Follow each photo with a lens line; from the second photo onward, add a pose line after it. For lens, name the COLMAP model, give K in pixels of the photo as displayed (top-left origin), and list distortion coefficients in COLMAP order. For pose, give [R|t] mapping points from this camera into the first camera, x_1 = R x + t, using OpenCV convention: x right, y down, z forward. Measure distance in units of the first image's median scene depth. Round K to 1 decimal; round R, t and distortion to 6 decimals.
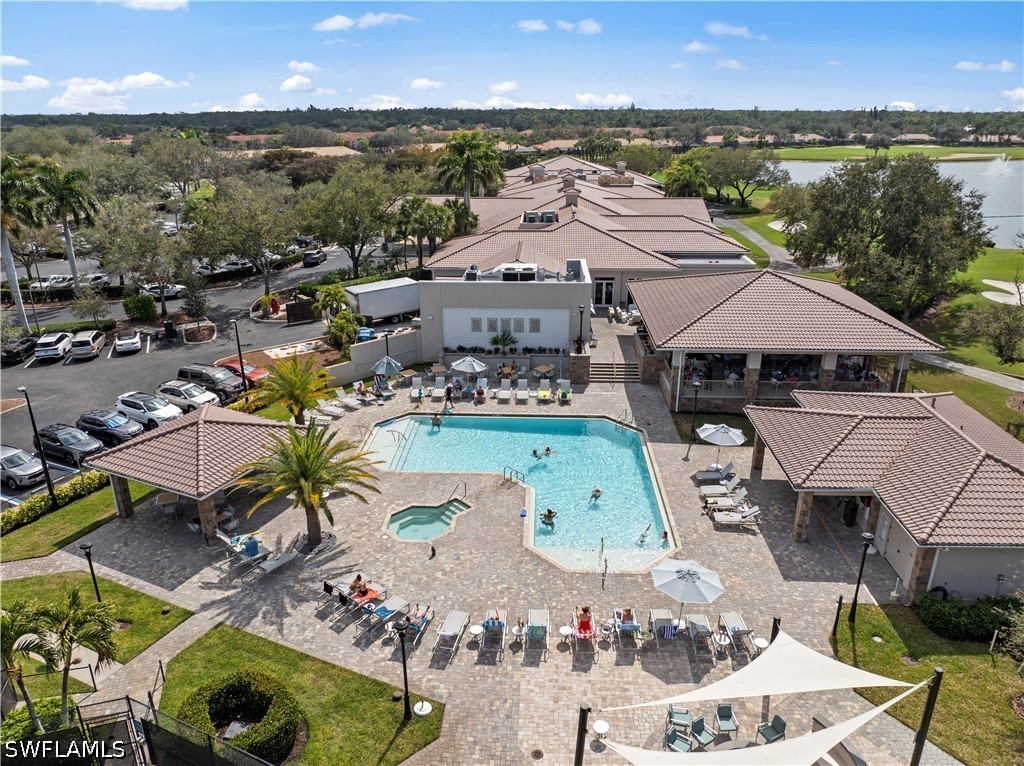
lens RADIAL K [[728.3, 0, 512.0], [0, 728.3, 383.0], [0, 0, 1]] dist [-0.033748, 0.010267]
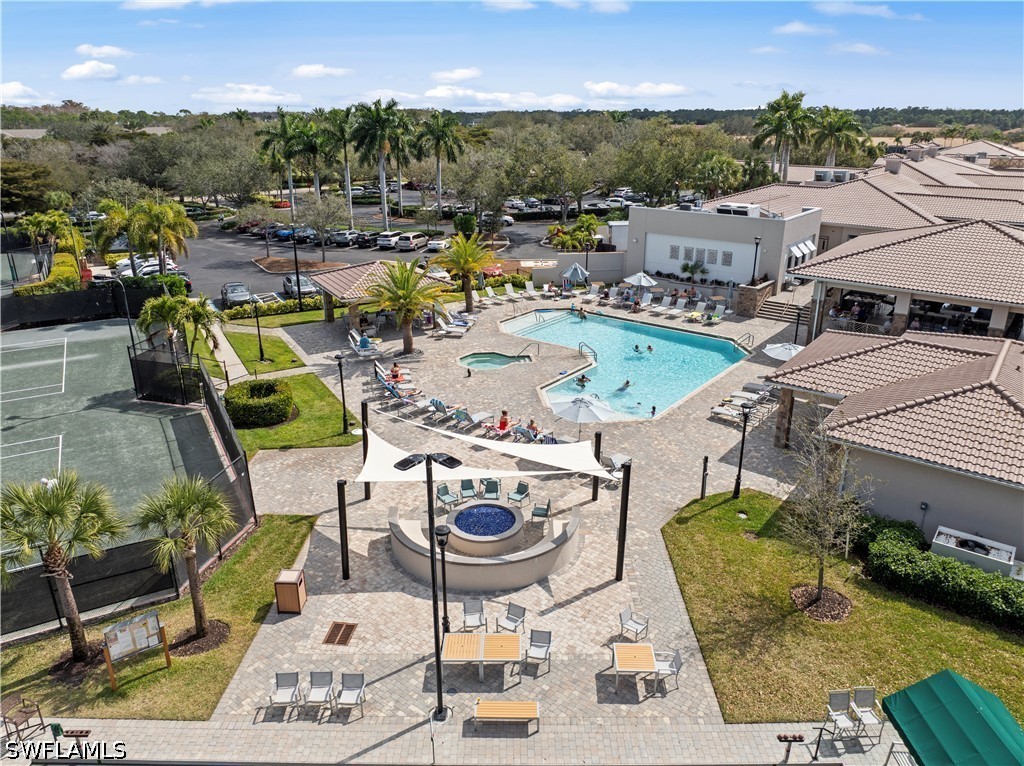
lens RADIAL K [[728.3, 0, 512.0], [0, 728.3, 383.0], [0, 0, 1]] dist [-0.033748, 0.010267]
pose [[0.819973, 0.203840, -0.534876, 0.415627], [-0.202885, 0.977275, 0.061412, 0.102926], [0.535240, 0.058162, 0.842696, -0.015422]]
